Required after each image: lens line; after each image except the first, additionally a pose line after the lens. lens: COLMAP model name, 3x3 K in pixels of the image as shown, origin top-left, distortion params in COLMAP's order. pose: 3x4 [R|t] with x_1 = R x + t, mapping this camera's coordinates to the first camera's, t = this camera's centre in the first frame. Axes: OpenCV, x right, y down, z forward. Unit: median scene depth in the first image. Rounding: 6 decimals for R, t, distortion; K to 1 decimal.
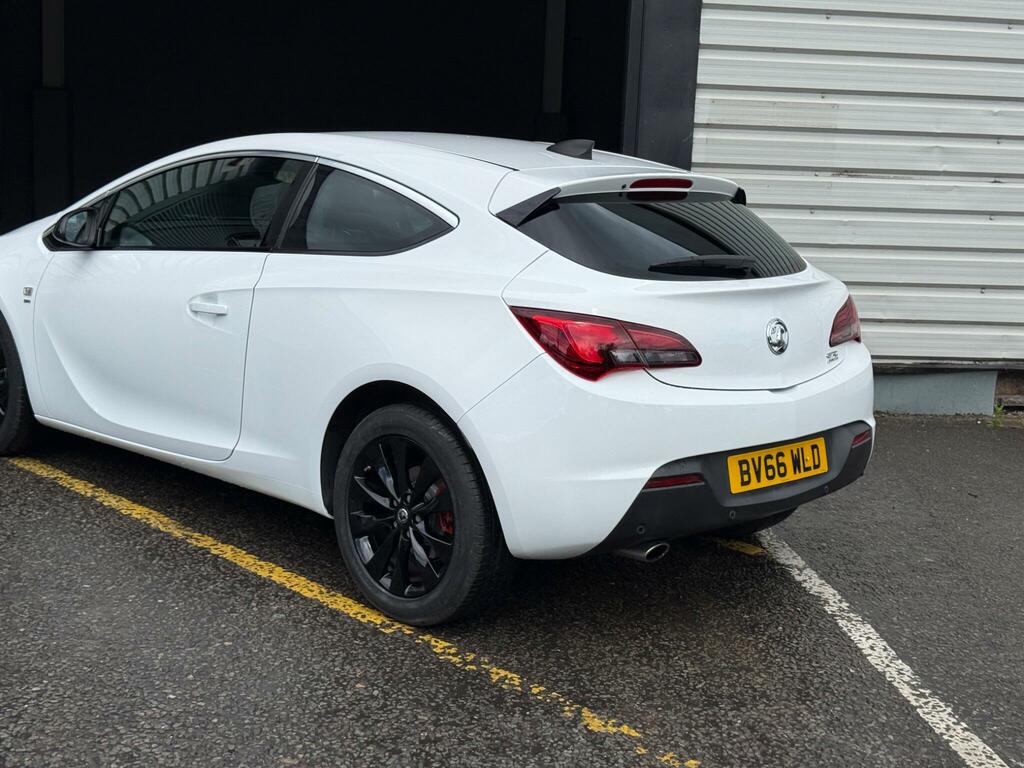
lens RADIAL K [[1432.8, 0, 523.7], [0, 1432.8, 382.4], [0, 0, 1]] dist [0.119624, 0.000000]
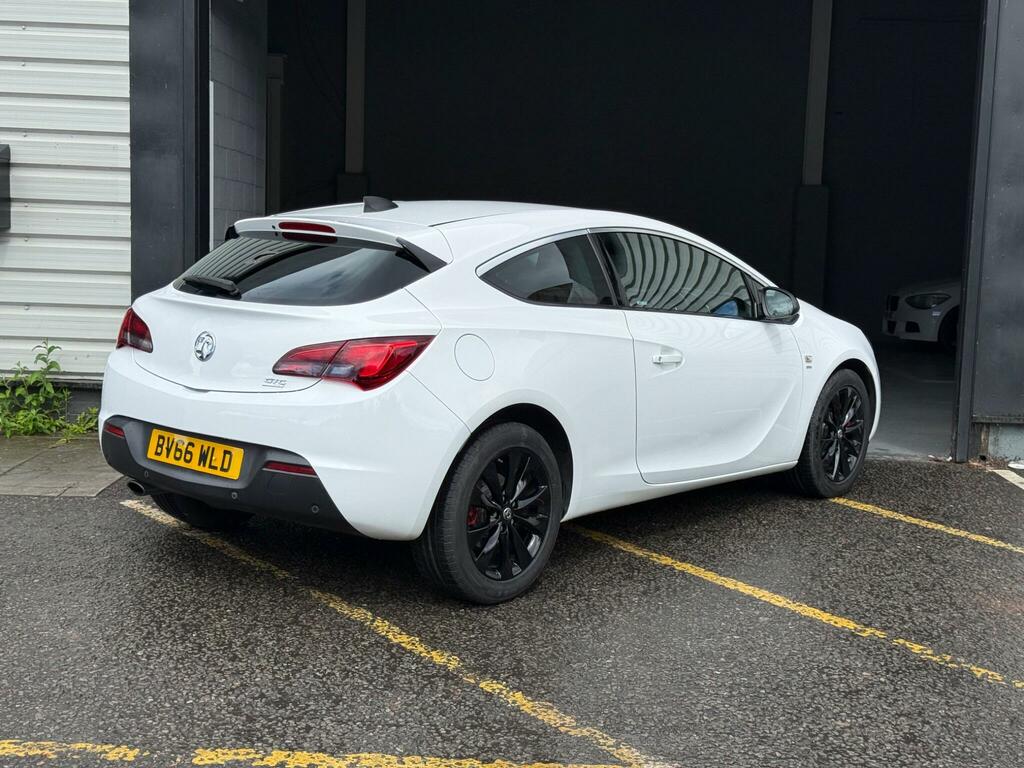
lens RADIAL K [[1432.8, 0, 505.4], [0, 1432.8, 378.9], [0, 0, 1]] dist [0.119624, 0.000000]
pose [[0.990330, 0.003709, -0.138684, -0.205875], [-0.010620, 0.998736, -0.049126, 0.022917], [0.138326, 0.050123, 0.989118, -0.211678]]
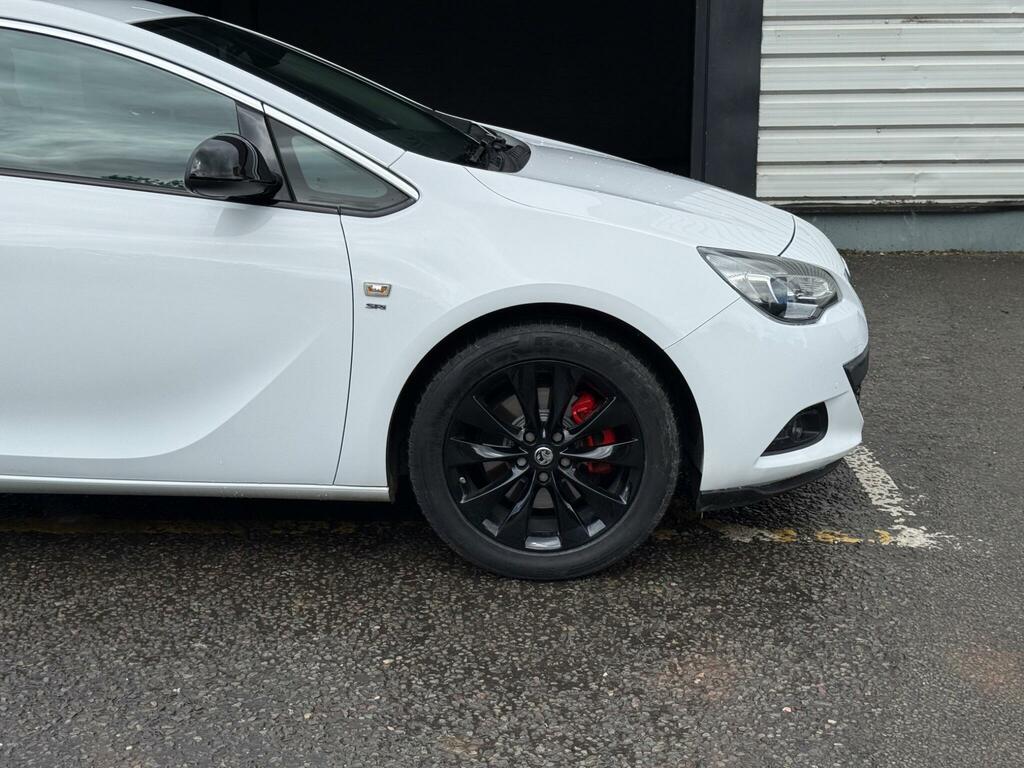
lens RADIAL K [[1432.8, 0, 525.4], [0, 1432.8, 378.5], [0, 0, 1]] dist [0.119624, 0.000000]
pose [[0.988398, -0.012020, -0.151410, 0.166525], [0.021163, 0.998038, 0.058919, 0.077203], [0.150404, -0.061440, 0.986714, -0.160865]]
